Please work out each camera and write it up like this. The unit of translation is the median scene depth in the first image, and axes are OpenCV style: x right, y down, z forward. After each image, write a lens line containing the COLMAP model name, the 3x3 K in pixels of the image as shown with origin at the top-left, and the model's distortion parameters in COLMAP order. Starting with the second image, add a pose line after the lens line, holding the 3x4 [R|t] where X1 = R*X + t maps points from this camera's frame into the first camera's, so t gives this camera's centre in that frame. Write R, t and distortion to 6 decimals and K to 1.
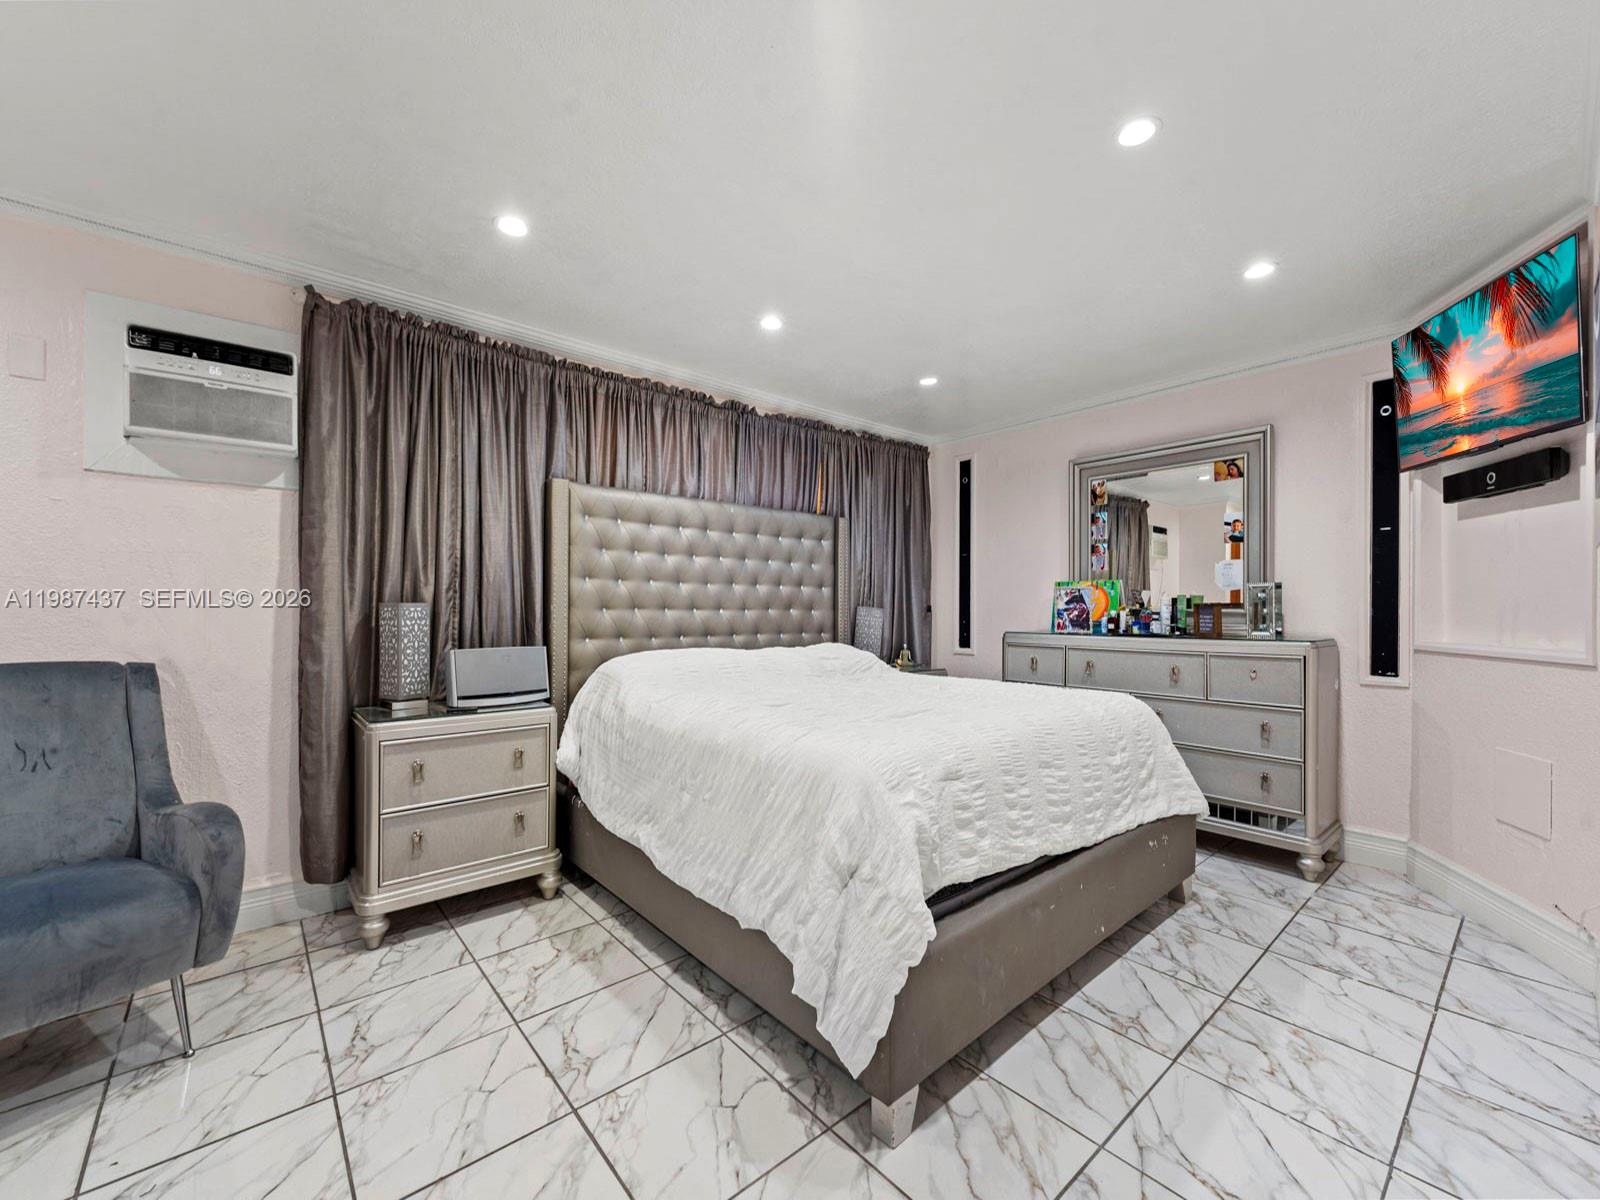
lens RADIAL K [[641.3, 0, 797.4], [0, 641.3, 614.1], [0, 0, 1]] dist [0.001664, 0.000149]
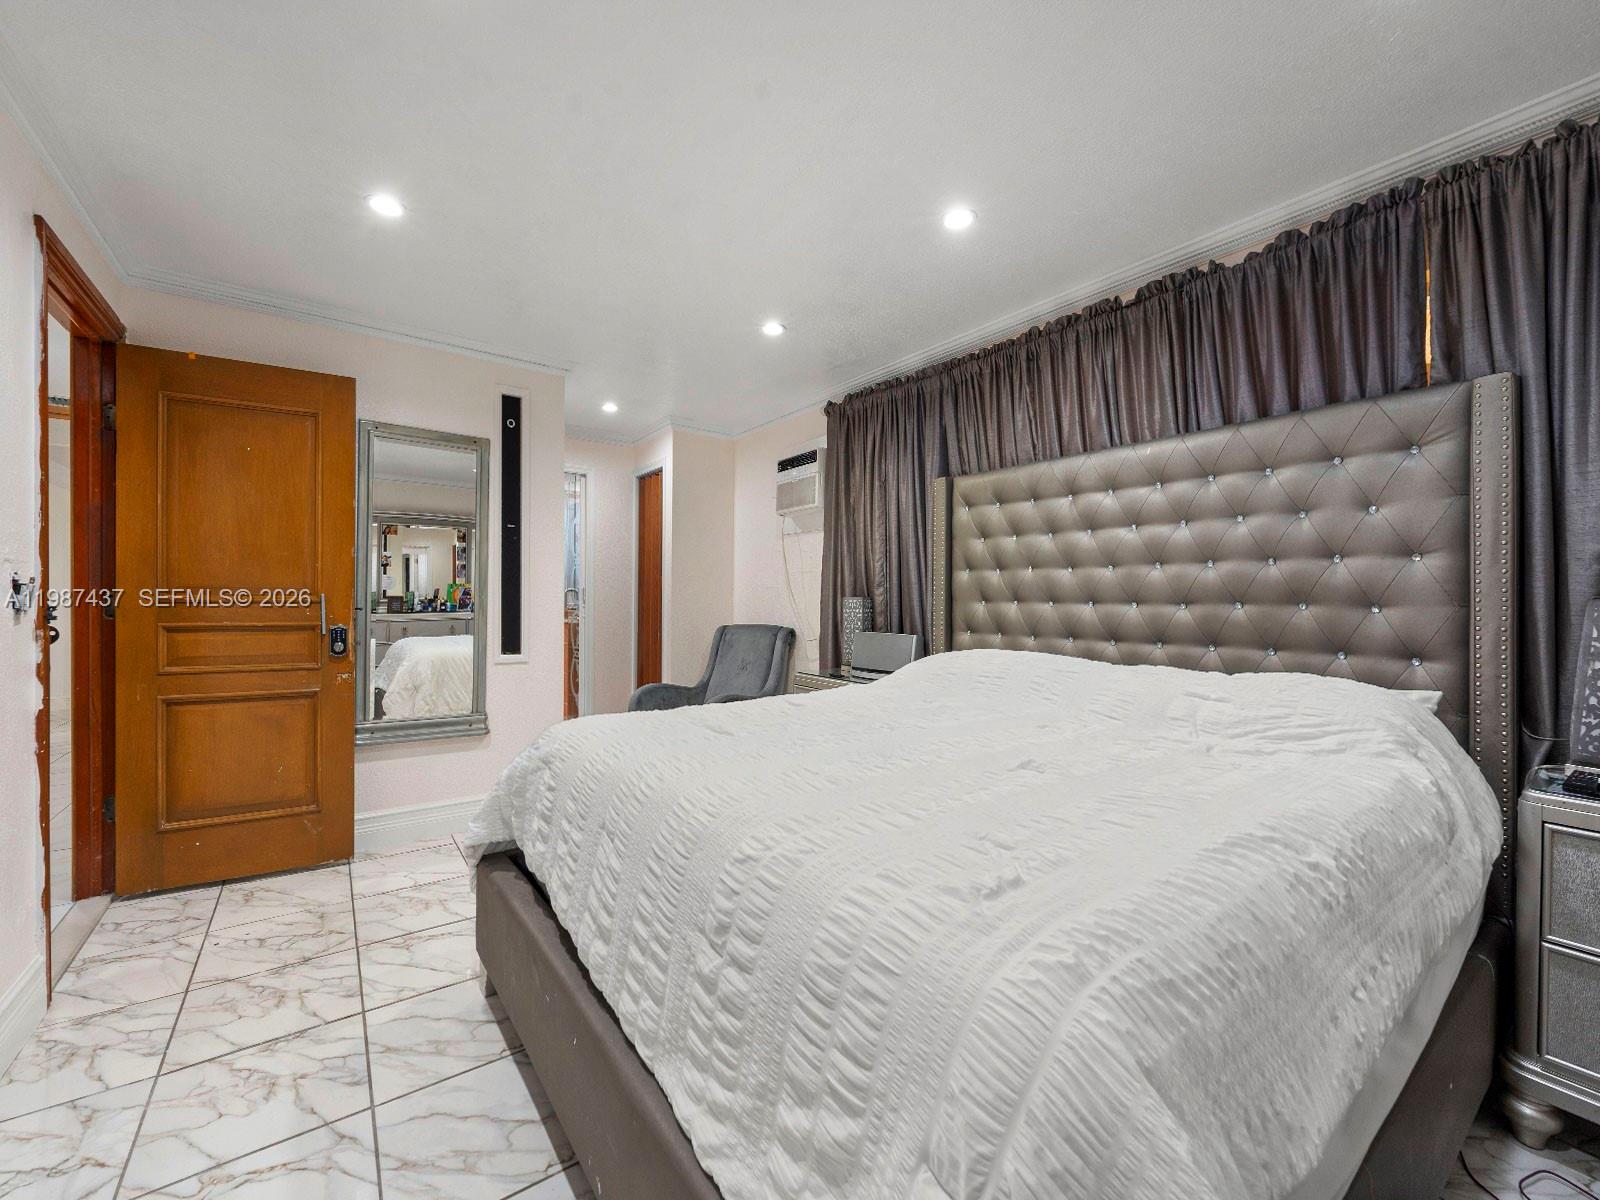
lens RADIAL K [[652.6, 0, 794.7], [0, 652.6, 610.3], [0, 0, 1]] dist [-0.002164, -0.000418]
pose [[-0.077886, 0.005805, -0.996945, 1.008445], [-0.022464, 0.999719, 0.007576, 0.004619], [0.996709, 0.022986, -0.077733, 1.201695]]
